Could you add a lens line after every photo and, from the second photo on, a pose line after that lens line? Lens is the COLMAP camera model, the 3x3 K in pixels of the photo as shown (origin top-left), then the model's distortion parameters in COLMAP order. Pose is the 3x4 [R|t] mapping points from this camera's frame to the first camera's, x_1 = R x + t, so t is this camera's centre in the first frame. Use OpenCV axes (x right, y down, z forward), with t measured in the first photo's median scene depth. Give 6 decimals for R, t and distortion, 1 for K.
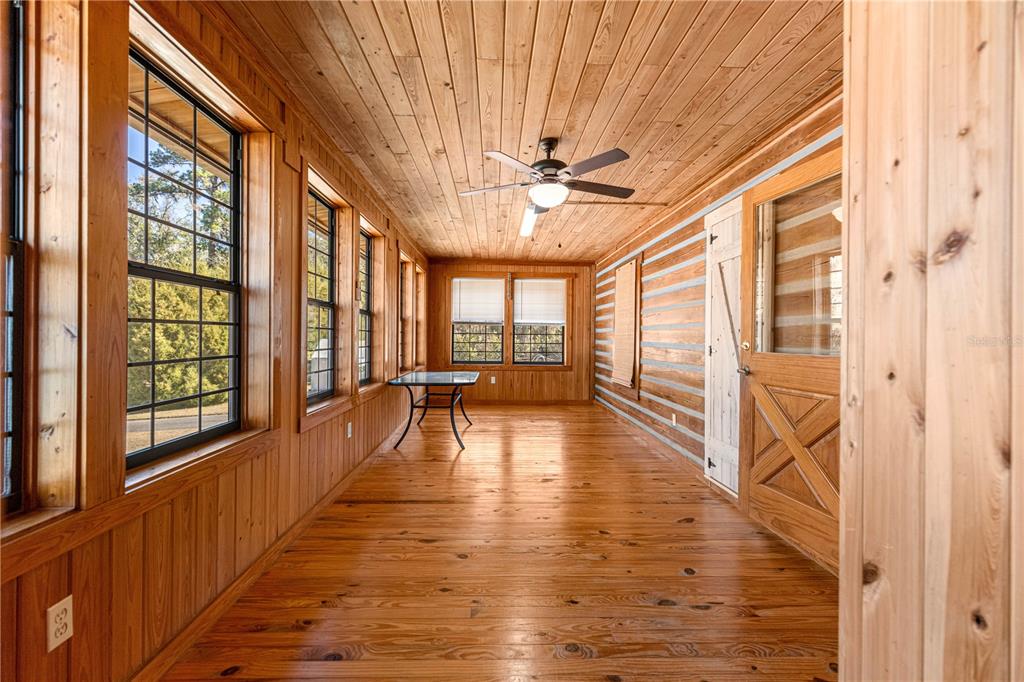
lens RADIAL K [[463.0, 0, 518.5], [0, 463.0, 330.5], [0, 0, 1]] dist [0.008232, -0.001561]
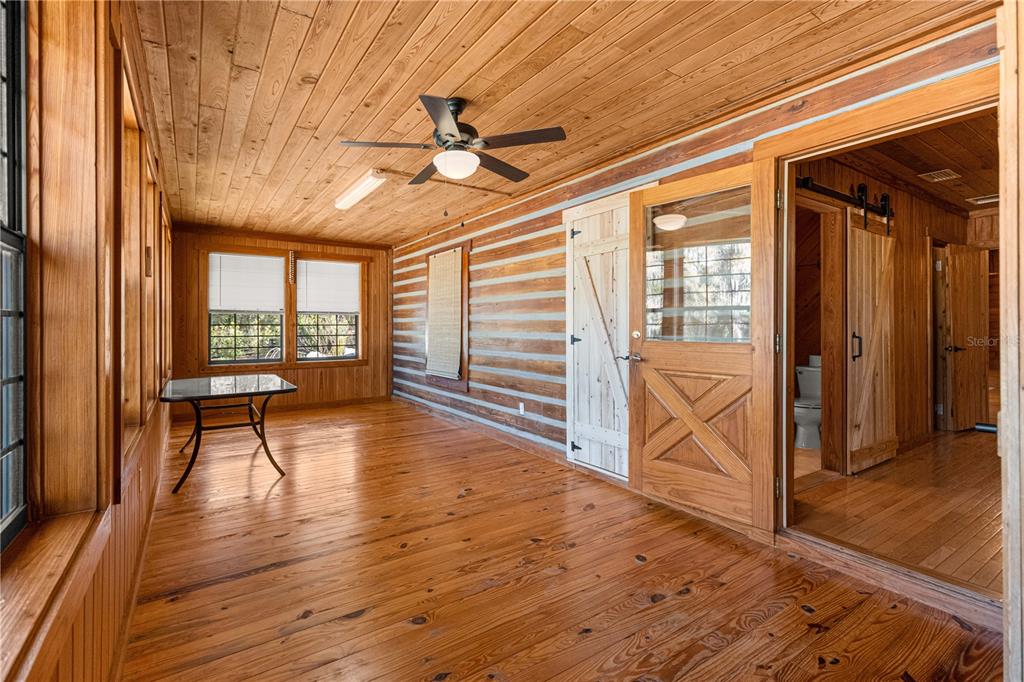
lens RADIAL K [[463.0, 0, 500.3], [0, 463.0, 319.5], [0, 0, 1]] dist [0.008232, -0.001561]
pose [[0.849540, -0.003900, 0.527510, -0.257004], [0.003511, 0.999992, 0.001737, -0.004161], [-0.527512, 0.000376, 0.849547, 0.179718]]
